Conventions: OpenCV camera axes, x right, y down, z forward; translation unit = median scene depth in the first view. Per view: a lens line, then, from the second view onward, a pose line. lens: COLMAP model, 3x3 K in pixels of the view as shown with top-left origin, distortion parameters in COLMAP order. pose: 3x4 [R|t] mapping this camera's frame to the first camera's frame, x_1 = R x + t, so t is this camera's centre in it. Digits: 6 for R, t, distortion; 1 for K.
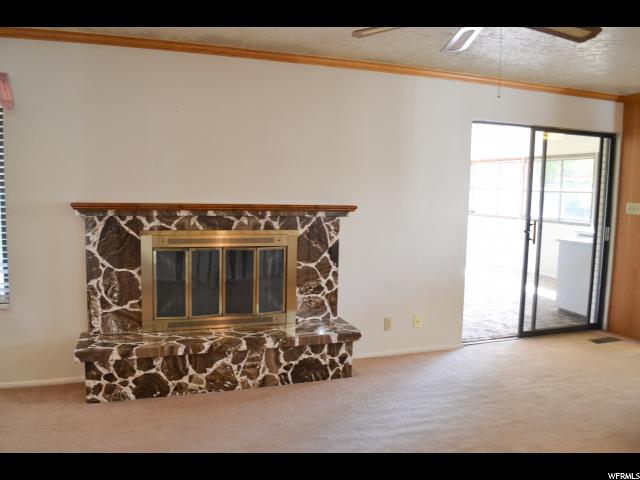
lens RADIAL K [[513.2, 0, 320.3], [0, 513.2, 239.4], [0, 0, 1]] dist [-0.073178, -0.006666]
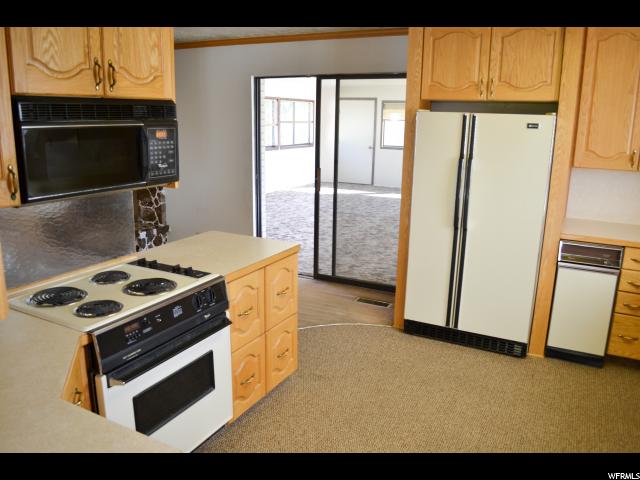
lens RADIAL K [[513.2, 0, 319.3], [0, 513.2, 240.3], [0, 0, 1]] dist [-0.073178, -0.006666]
pose [[0.677005, 0.158677, -0.718670, 1.405319], [-0.076172, 0.986344, 0.146022, -0.052842], [0.732026, -0.044115, 0.679847, 0.333721]]
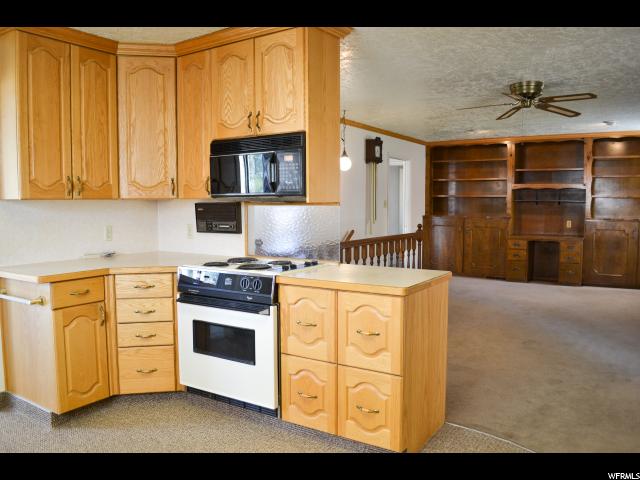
lens RADIAL K [[513.2, 0, 319.3], [0, 513.2, 242.0], [0, 0, 1]] dist [-0.073178, -0.006666]
pose [[-0.794114, 0.010567, -0.607677, 1.084939], [-0.088524, 0.987175, 0.132850, -0.060697], [0.601287, 0.159292, -0.782994, 2.567812]]
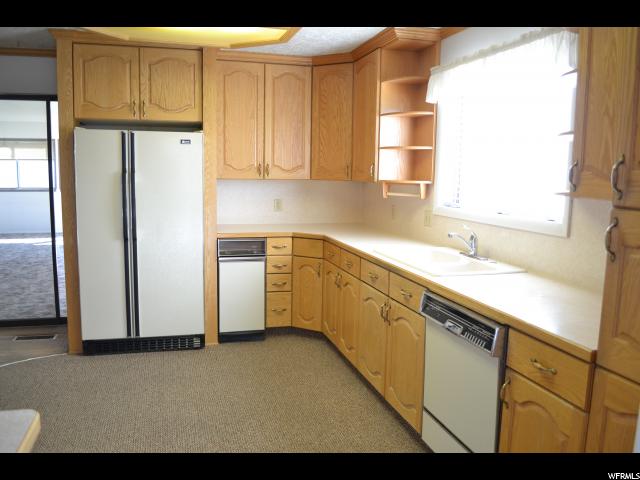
lens RADIAL K [[513.2, 0, 319.2], [0, 513.2, 238.5], [0, 0, 1]] dist [-0.073178, -0.006666]
pose [[0.998216, -0.003209, -0.059615, 1.317824], [0.004376, 0.999801, 0.019461, 0.033229], [0.059541, -0.019687, 0.998032, 0.188548]]
